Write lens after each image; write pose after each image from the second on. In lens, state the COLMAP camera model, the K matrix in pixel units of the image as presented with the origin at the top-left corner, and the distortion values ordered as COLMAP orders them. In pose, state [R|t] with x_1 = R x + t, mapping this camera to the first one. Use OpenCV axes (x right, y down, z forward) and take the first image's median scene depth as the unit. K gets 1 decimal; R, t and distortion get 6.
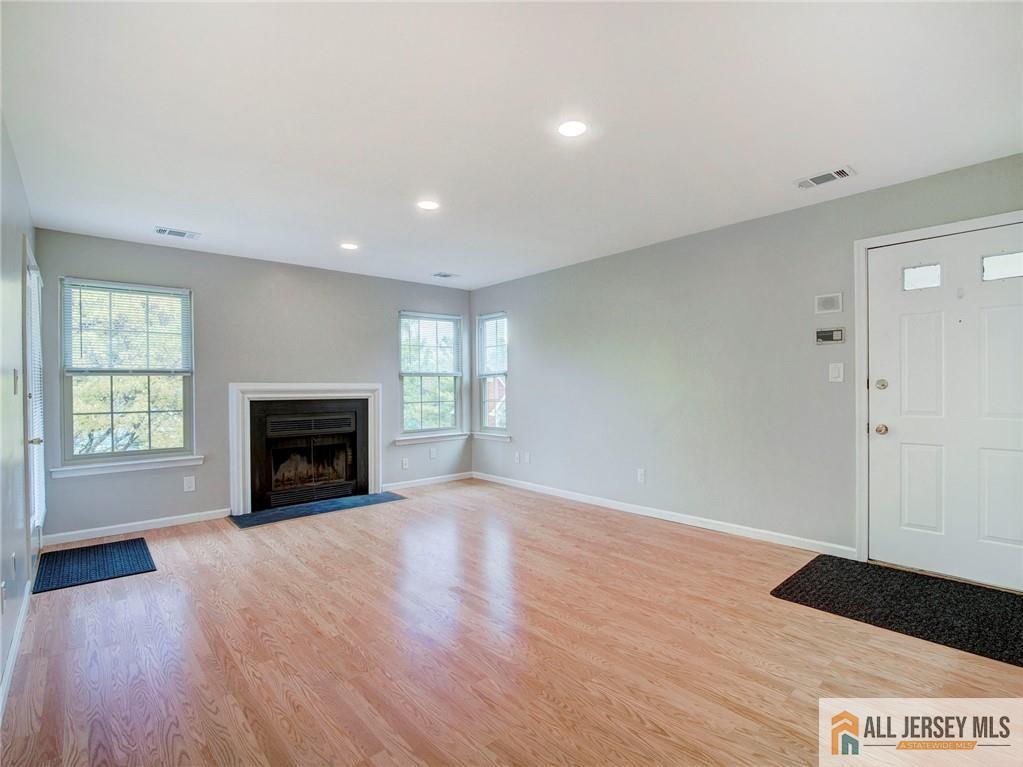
lens RADIAL K [[483.3, 0, 513.6], [0, 483.3, 386.6], [0, 0, 1]] dist [-0.004012, -0.002183]
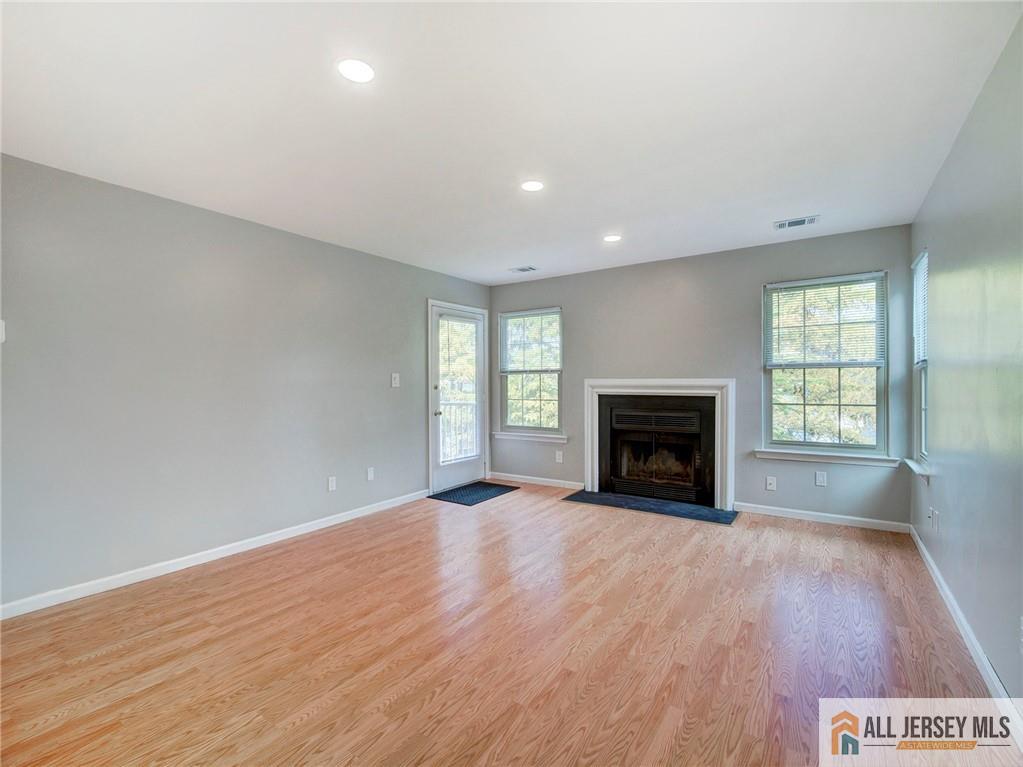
lens RADIAL K [[470.0, 0, 527.6], [0, 470.0, 388.0], [0, 0, 1]] dist [-0.009130, -0.002219]
pose [[0.267944, 0.019389, -0.963239, 0.519611], [0.000841, 0.999792, 0.020359, -0.009574], [0.963434, -0.006265, 0.267873, 0.580476]]
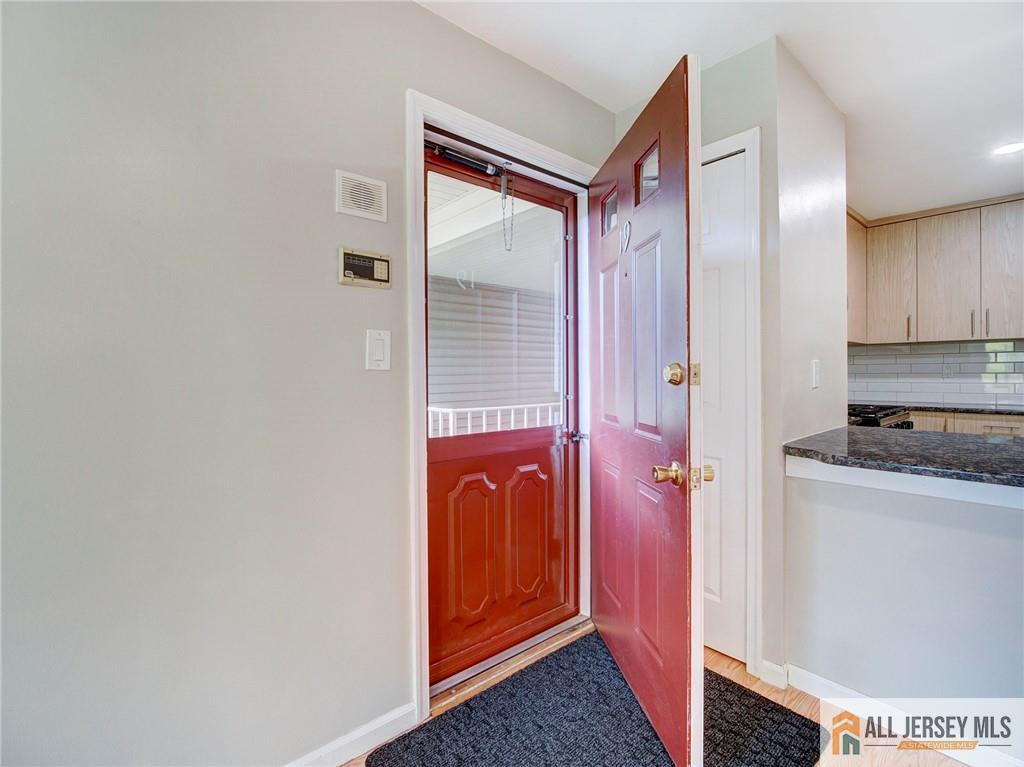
lens RADIAL K [[470.4, 0, 506.5], [0, 470.4, 378.7], [0, 0, 1]] dist [-0.009130, -0.002219]
pose [[0.034566, -0.003326, 0.999397, 0.170387], [0.007523, 0.999967, 0.003068, -0.001586], [-0.999374, 0.007412, 0.034590, 0.667161]]
